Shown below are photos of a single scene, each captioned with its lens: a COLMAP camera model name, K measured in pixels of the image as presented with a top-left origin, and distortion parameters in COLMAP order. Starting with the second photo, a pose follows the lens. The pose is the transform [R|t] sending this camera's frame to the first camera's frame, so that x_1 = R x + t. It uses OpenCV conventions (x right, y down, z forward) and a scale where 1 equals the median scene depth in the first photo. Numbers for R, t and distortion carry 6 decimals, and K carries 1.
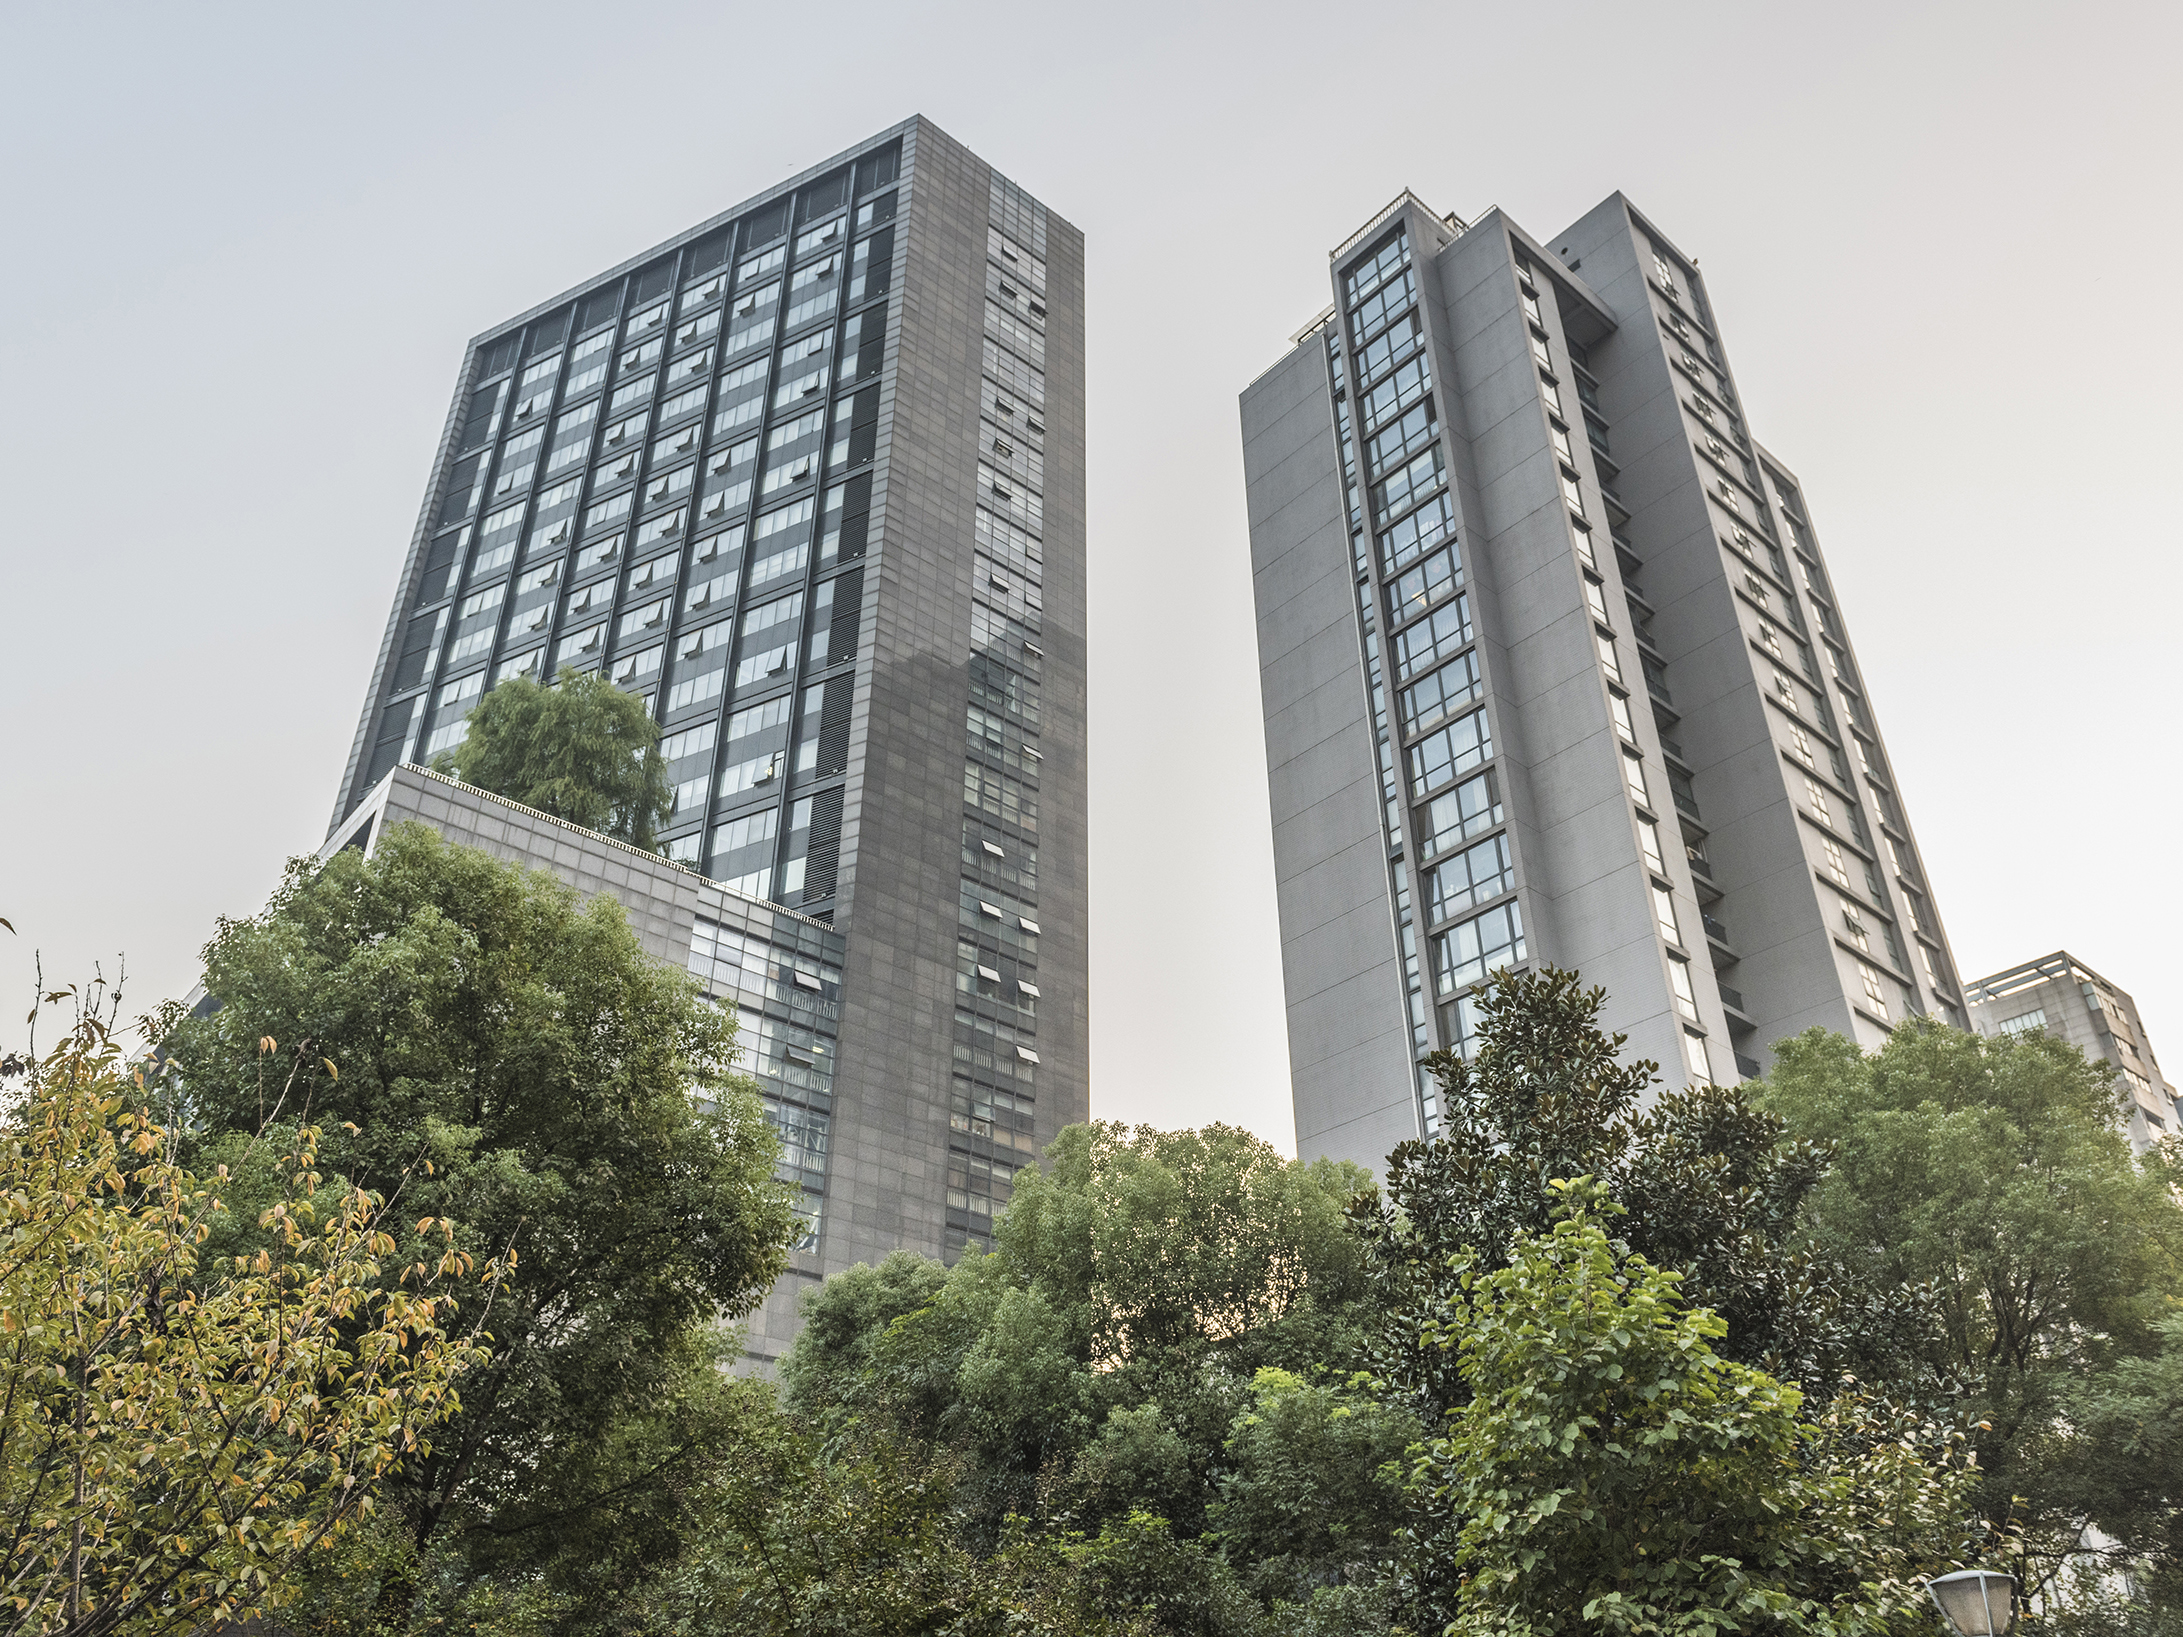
lens RADIAL K [[1643.1, 0, 1091.5], [0, 1643.1, 818.5], [0, 0, 1]] dist [0.003443, -0.012190]
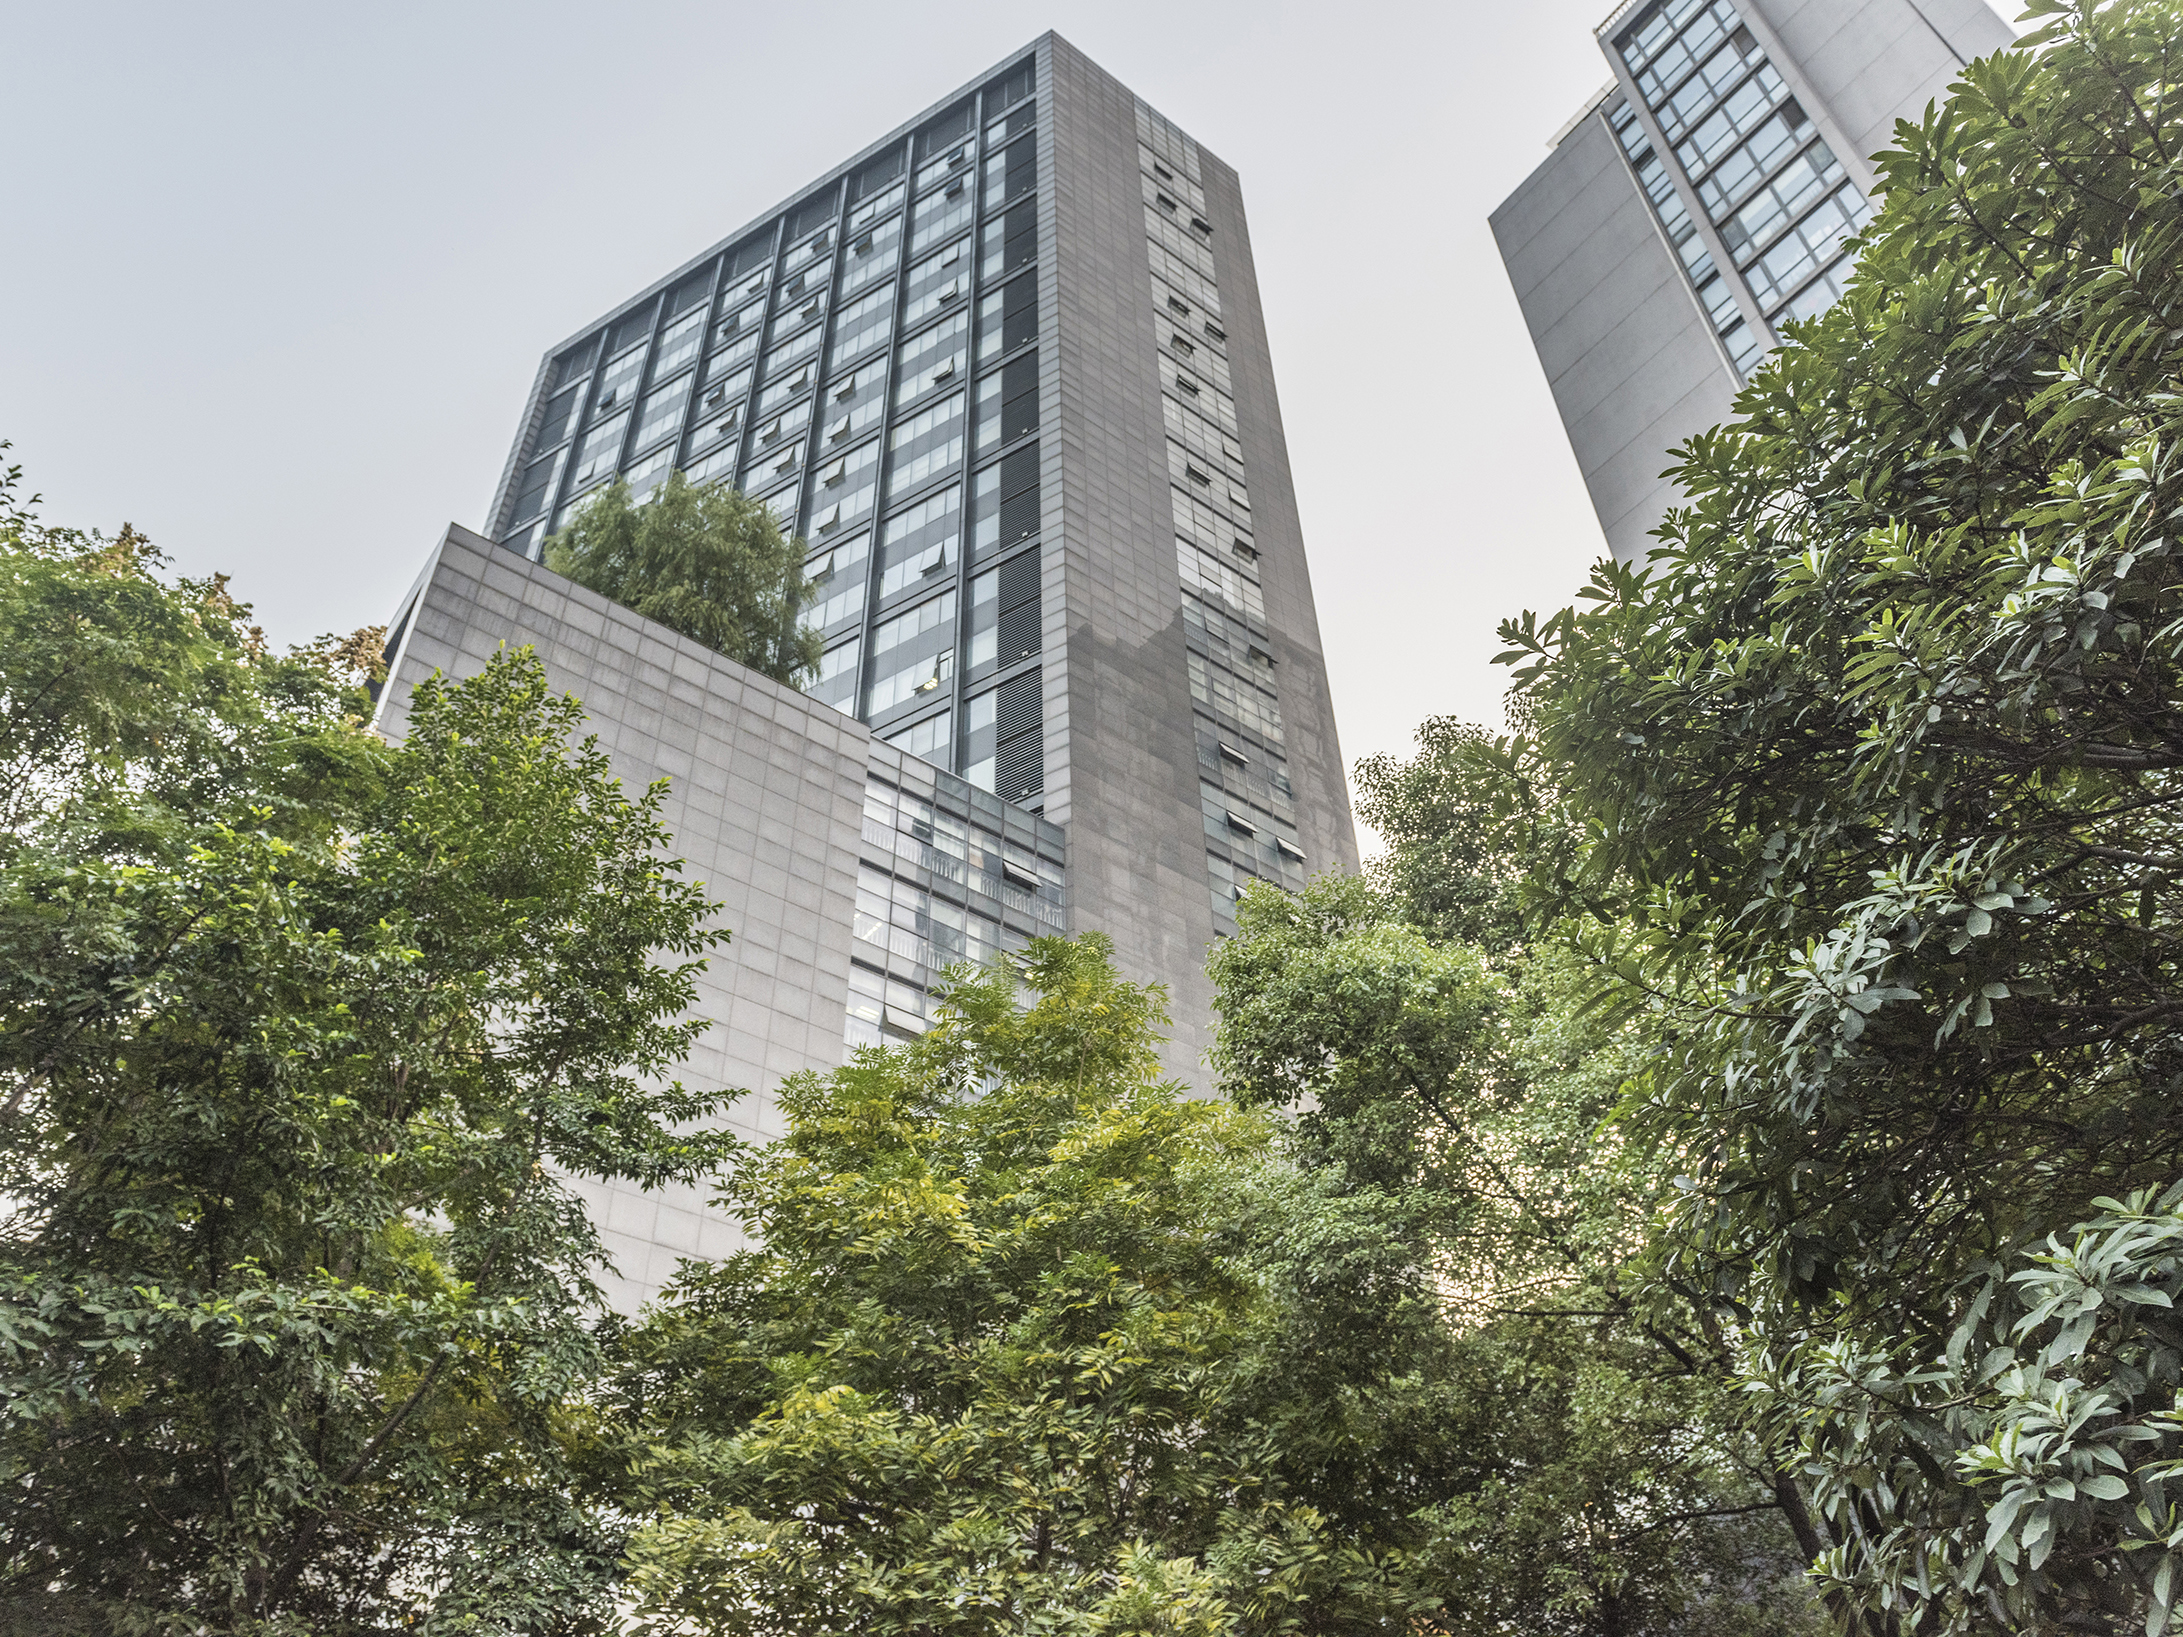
lens RADIAL K [[1643.1, 0, 1091.5], [0, 1643.1, 818.5], [0, 0, 1]] dist [0.003443, -0.012190]
pose [[0.998117, -0.053110, -0.030682, -0.082700], [0.047825, 0.987093, -0.152840, 0.127765], [0.038403, 0.151085, 0.987775, 0.205150]]
